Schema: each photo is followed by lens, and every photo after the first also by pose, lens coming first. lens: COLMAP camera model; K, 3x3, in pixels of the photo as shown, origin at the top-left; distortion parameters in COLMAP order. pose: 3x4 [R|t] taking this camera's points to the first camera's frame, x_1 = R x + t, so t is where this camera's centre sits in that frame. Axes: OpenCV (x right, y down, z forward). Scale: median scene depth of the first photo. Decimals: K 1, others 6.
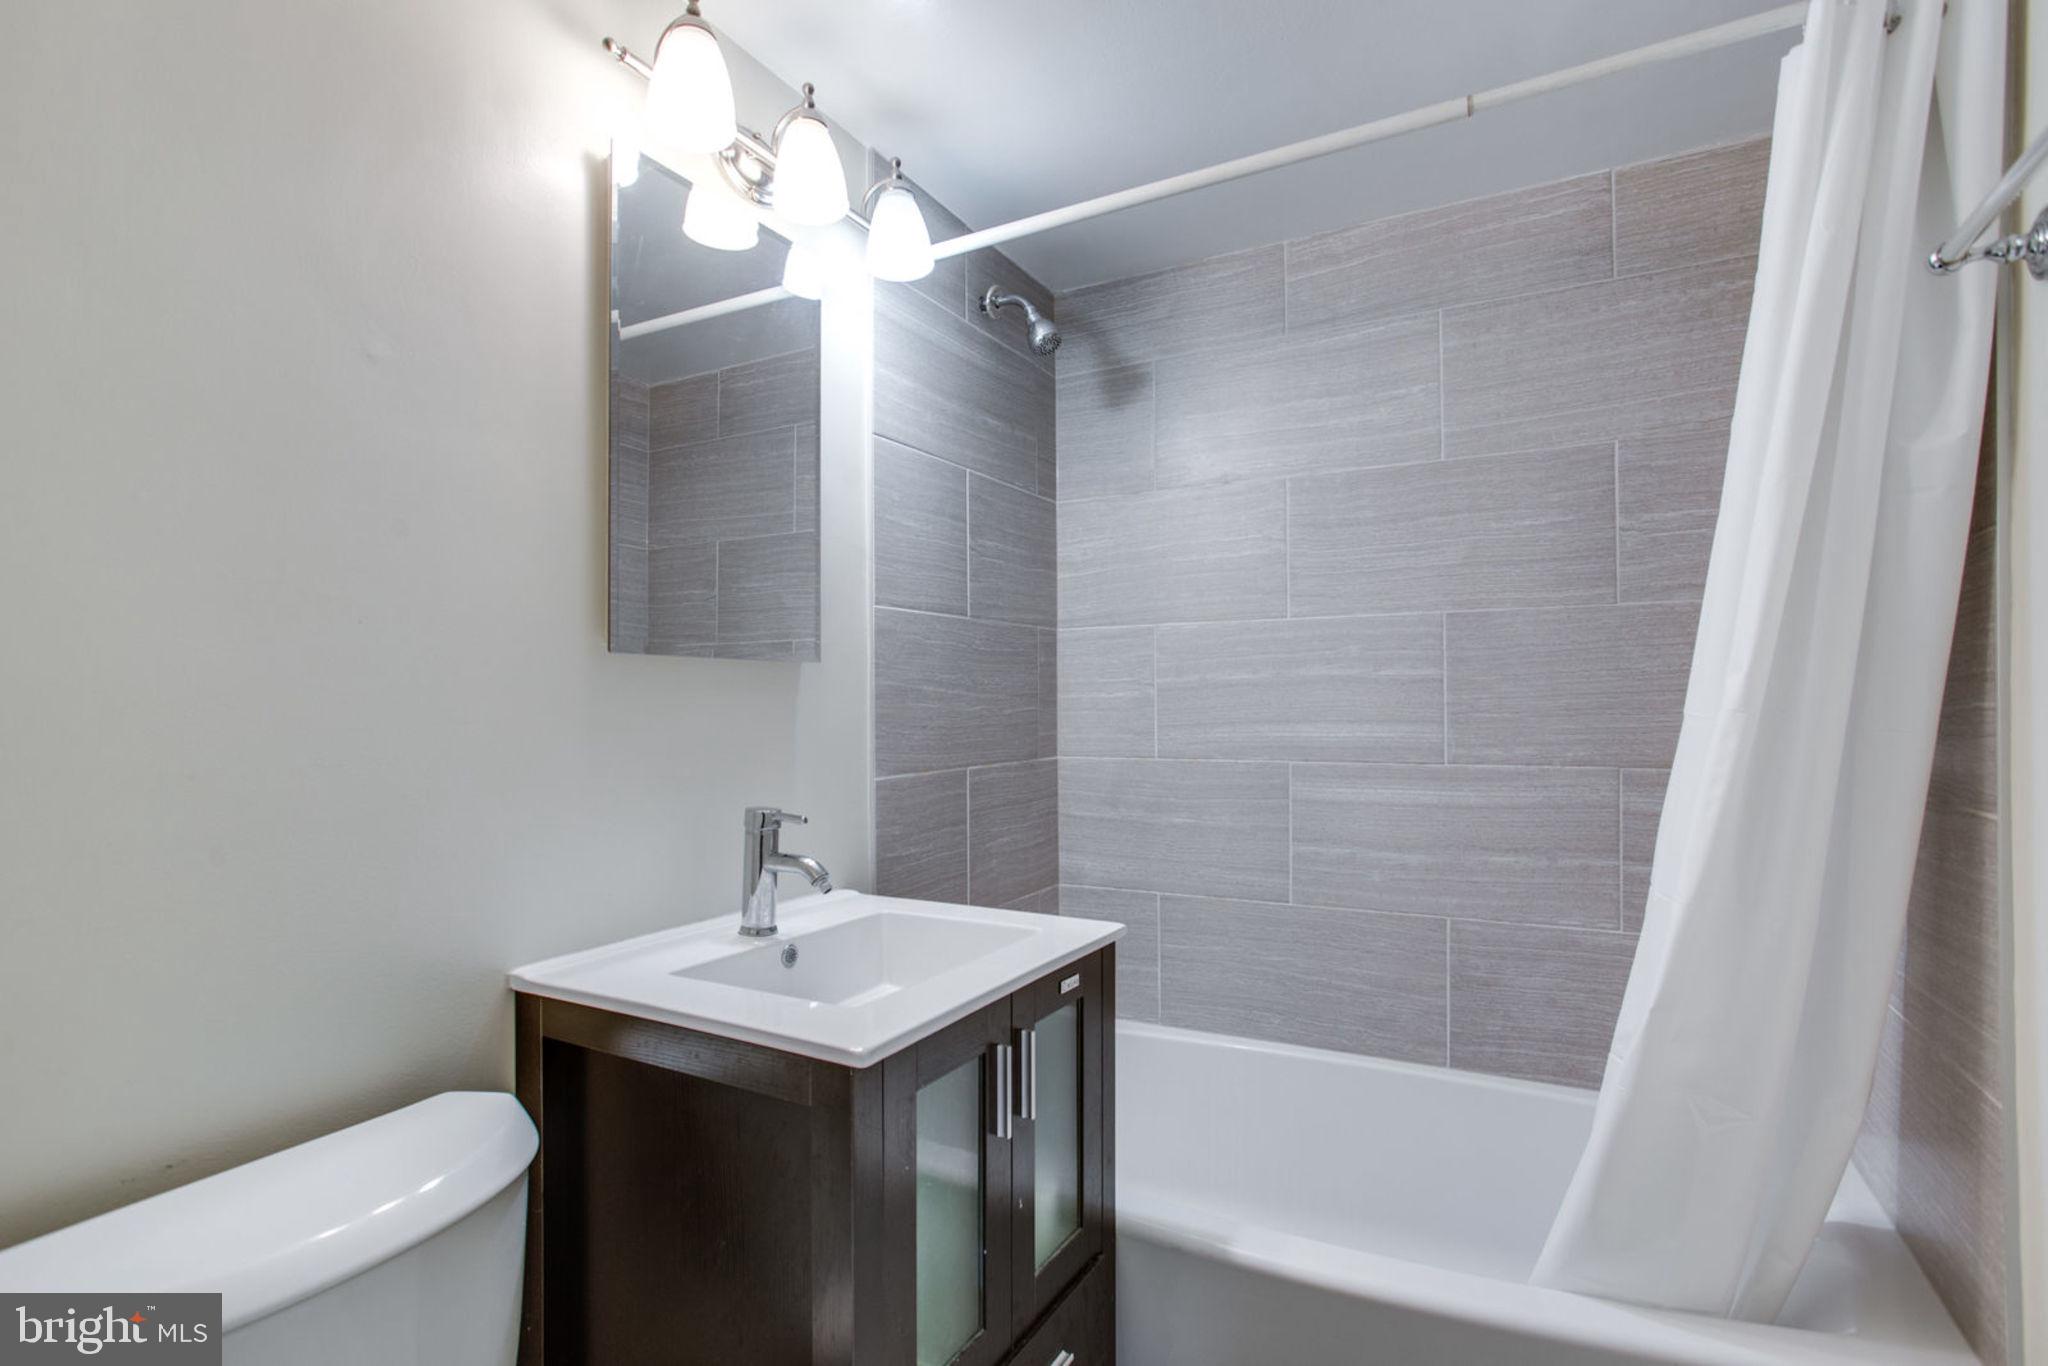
lens RADIAL K [[984.3, 0, 1026.1], [0, 984.3, 684.9], [0, 0, 1]] dist [-0.036018, 0.023540]
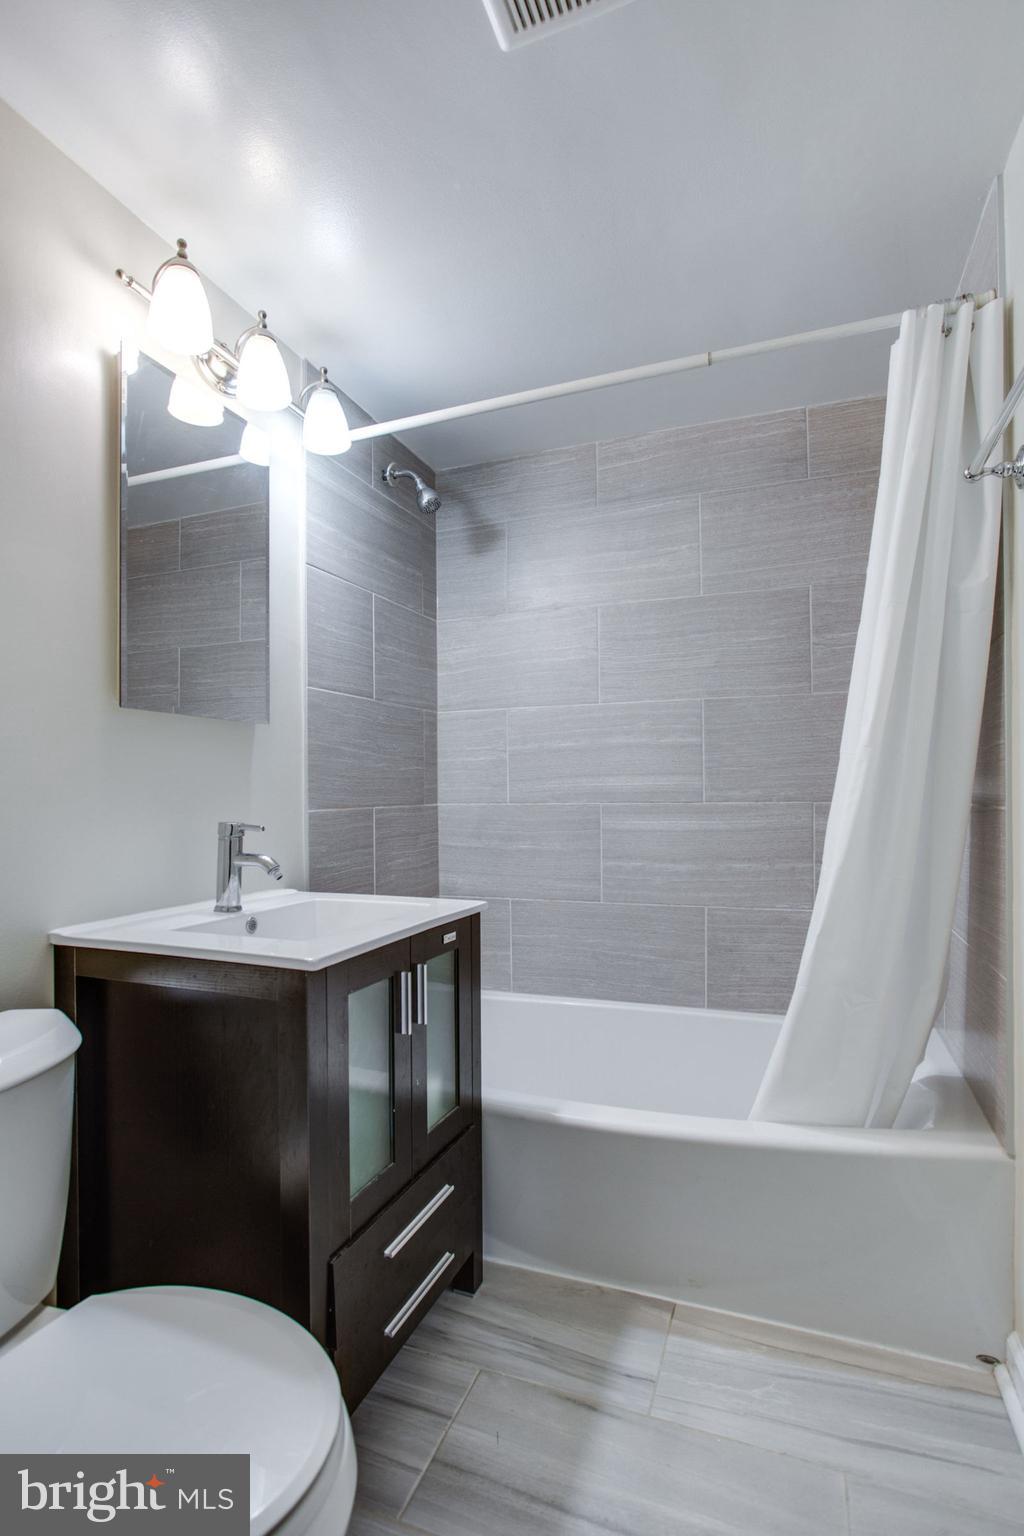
lens RADIAL K [[762.1, 0, 510.8], [0, 762.1, 785.1], [0, 0, 1]] dist [-0.052610, 0.031123]
pose [[0.991237, -0.003190, 0.132060, -0.010081], [0.002699, 0.999989, 0.003901, 0.052099], [-0.132071, -0.003510, 0.991234, -0.097871]]
